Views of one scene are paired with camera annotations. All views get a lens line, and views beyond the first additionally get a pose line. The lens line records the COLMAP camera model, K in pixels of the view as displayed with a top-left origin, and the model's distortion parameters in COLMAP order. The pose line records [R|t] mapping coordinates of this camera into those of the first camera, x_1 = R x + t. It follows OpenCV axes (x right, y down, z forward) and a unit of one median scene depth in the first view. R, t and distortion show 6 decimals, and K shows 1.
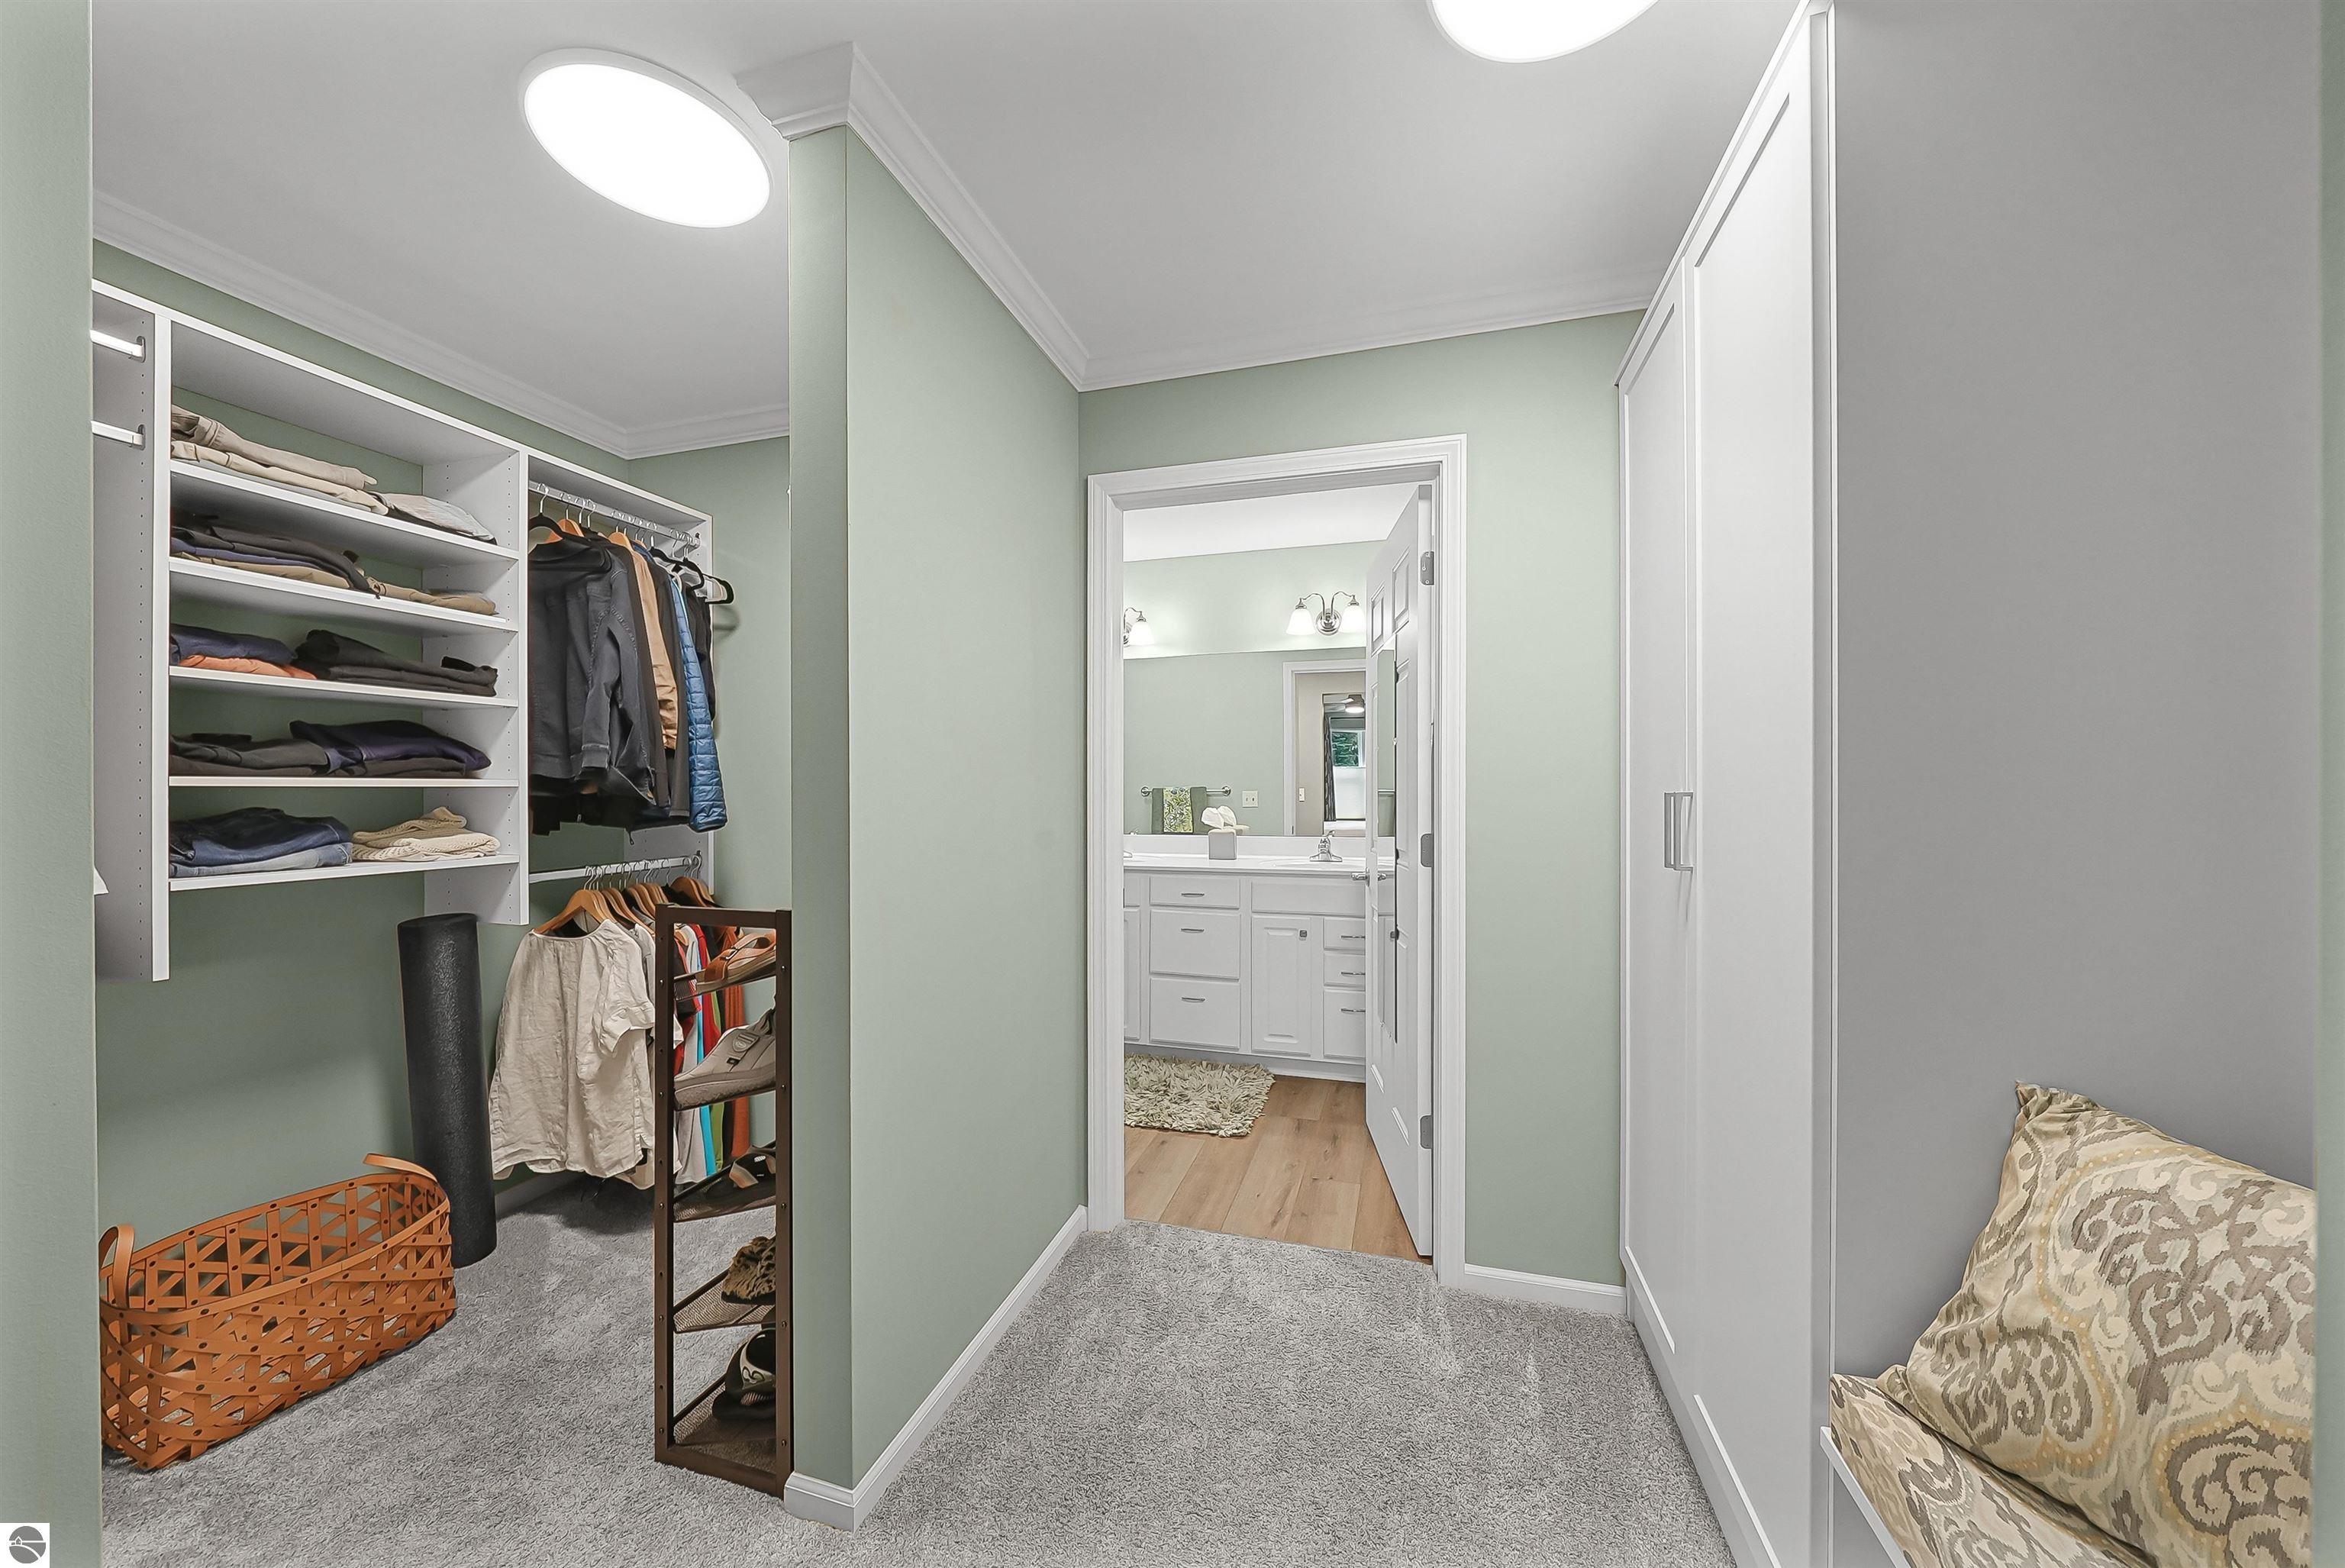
lens RADIAL K [[809.1, 0, 1168.2], [0, 809.1, 786.9], [0, 0, 1]] dist [-0.005452, 0.000364]
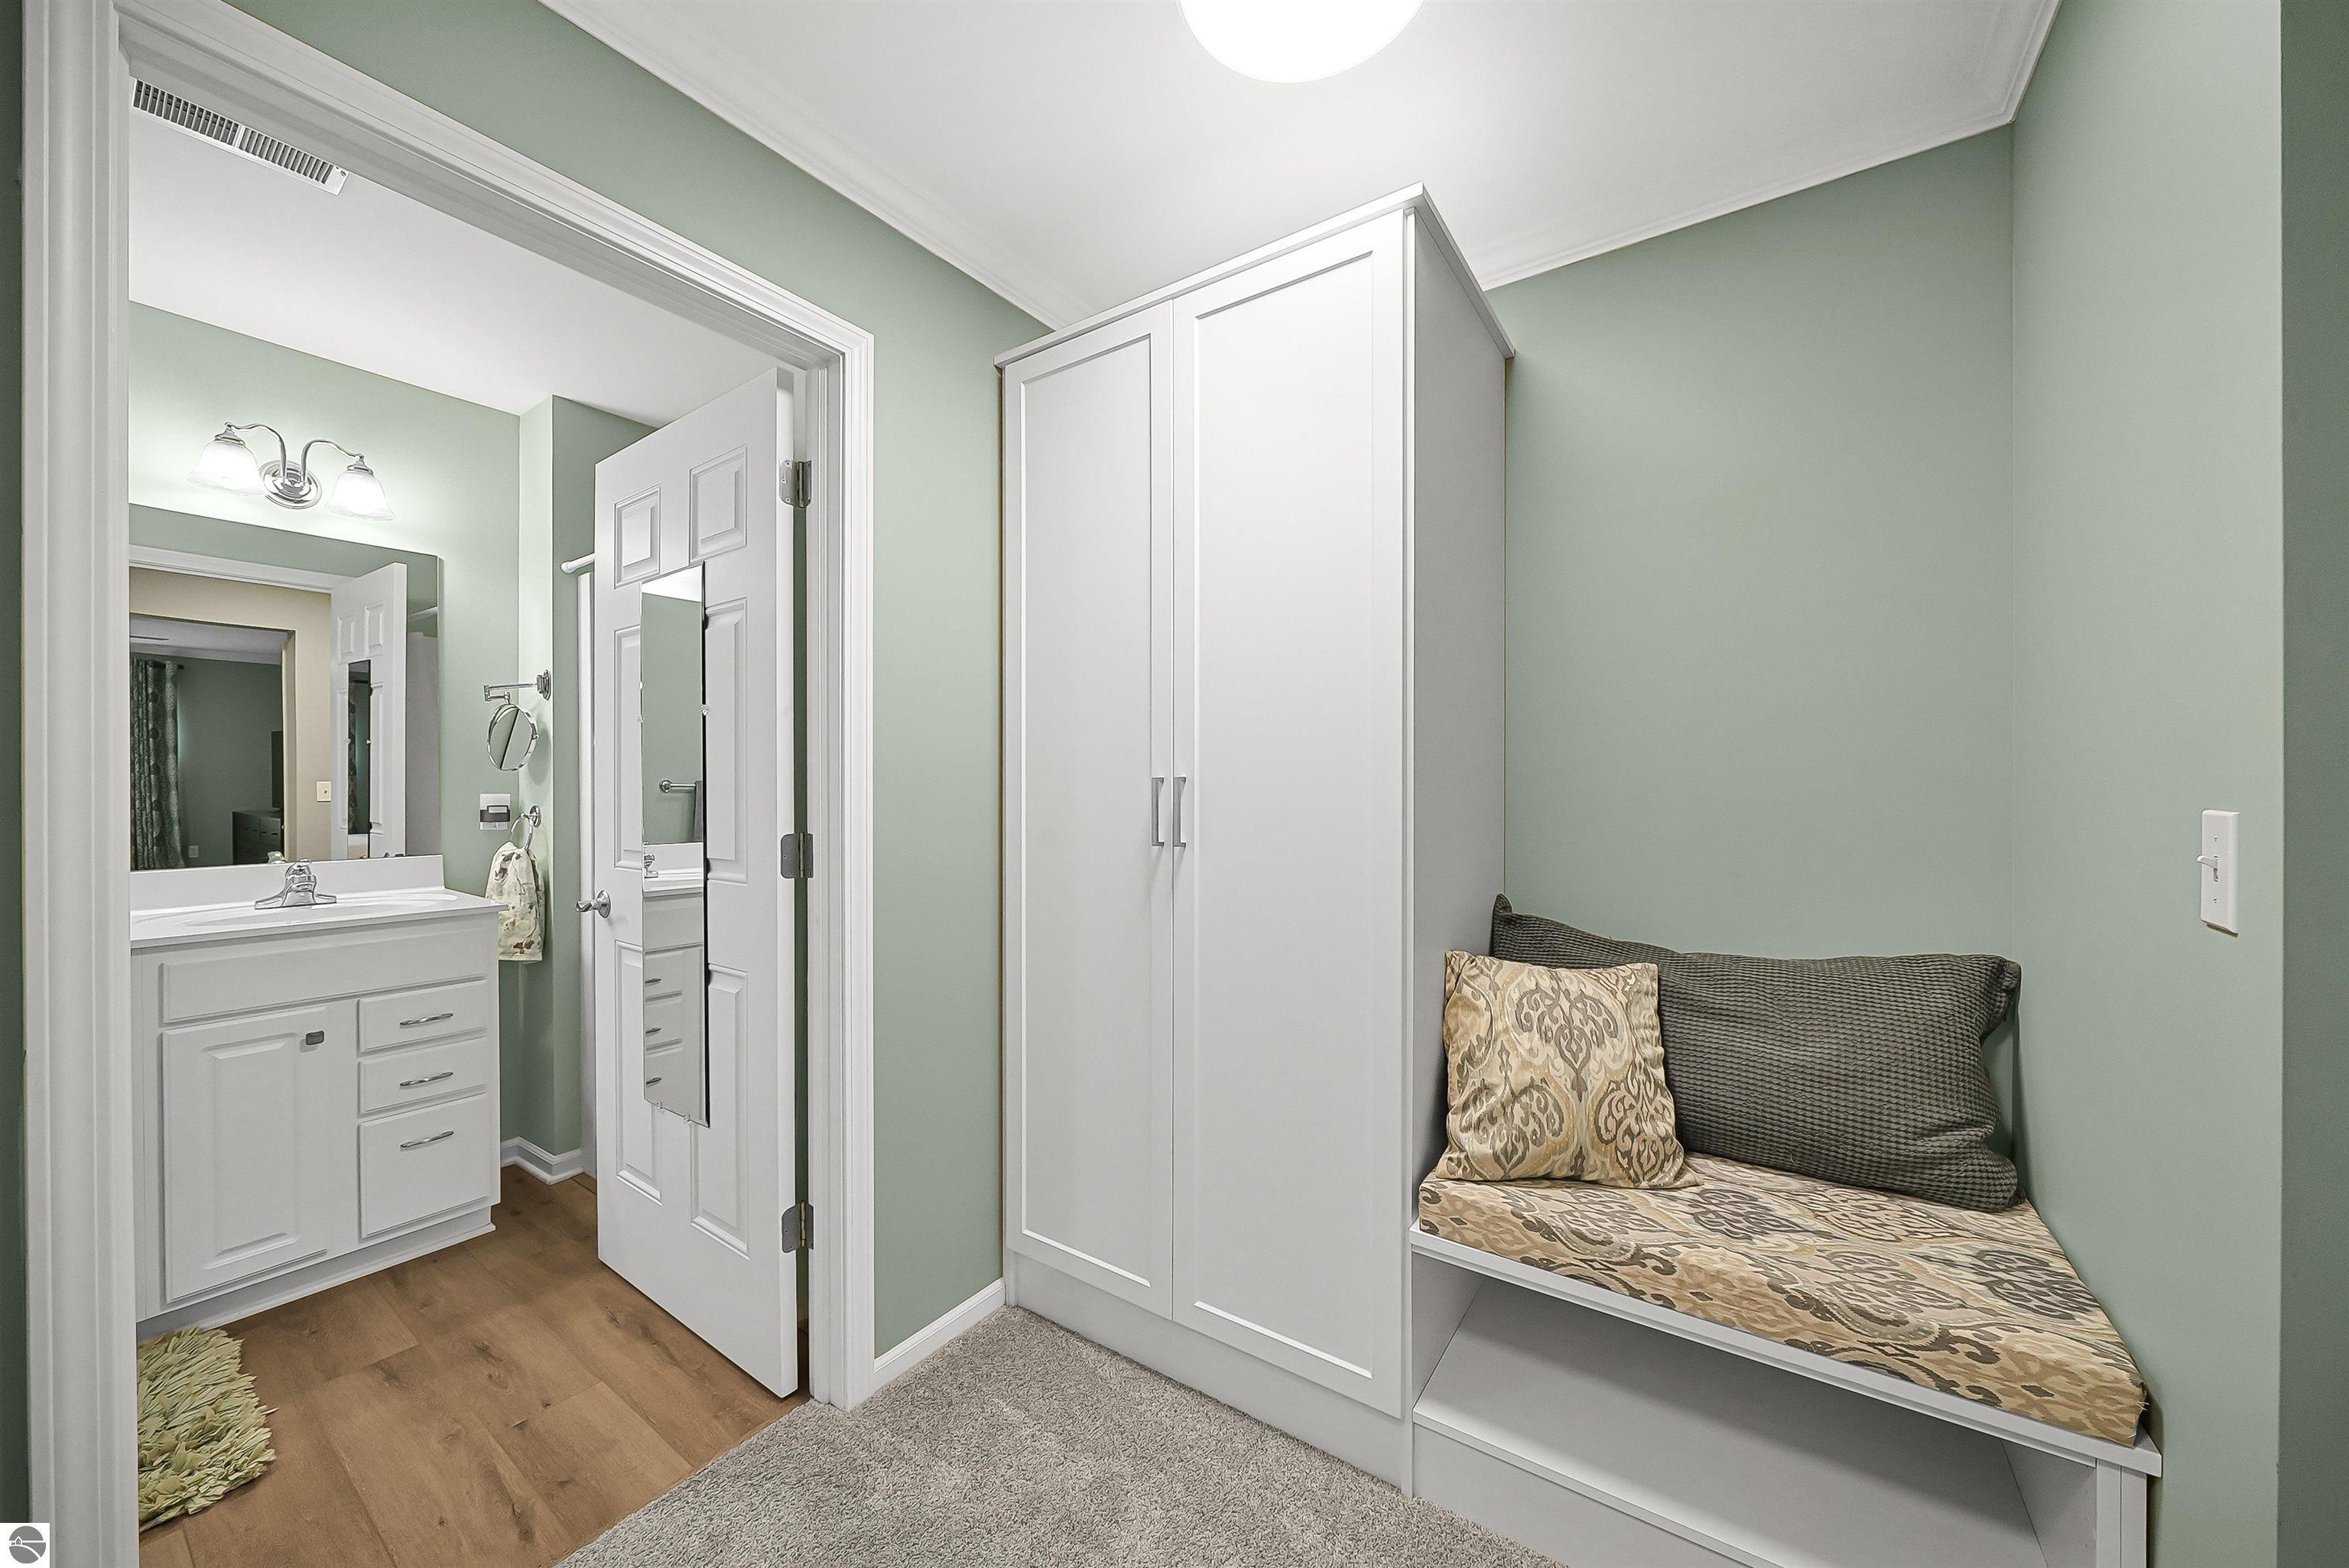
lens RADIAL K [[854.4, 0, 1169.2], [0, 854.4, 781.5], [0, 0, 1]] dist [-0.002830, -0.000376]
pose [[0.316142, 0.000931, 0.948711, -0.837907], [-0.000277, 1.000000, -0.000889, 0.024182], [-0.948712, 0.000018, 0.316142, 1.073364]]
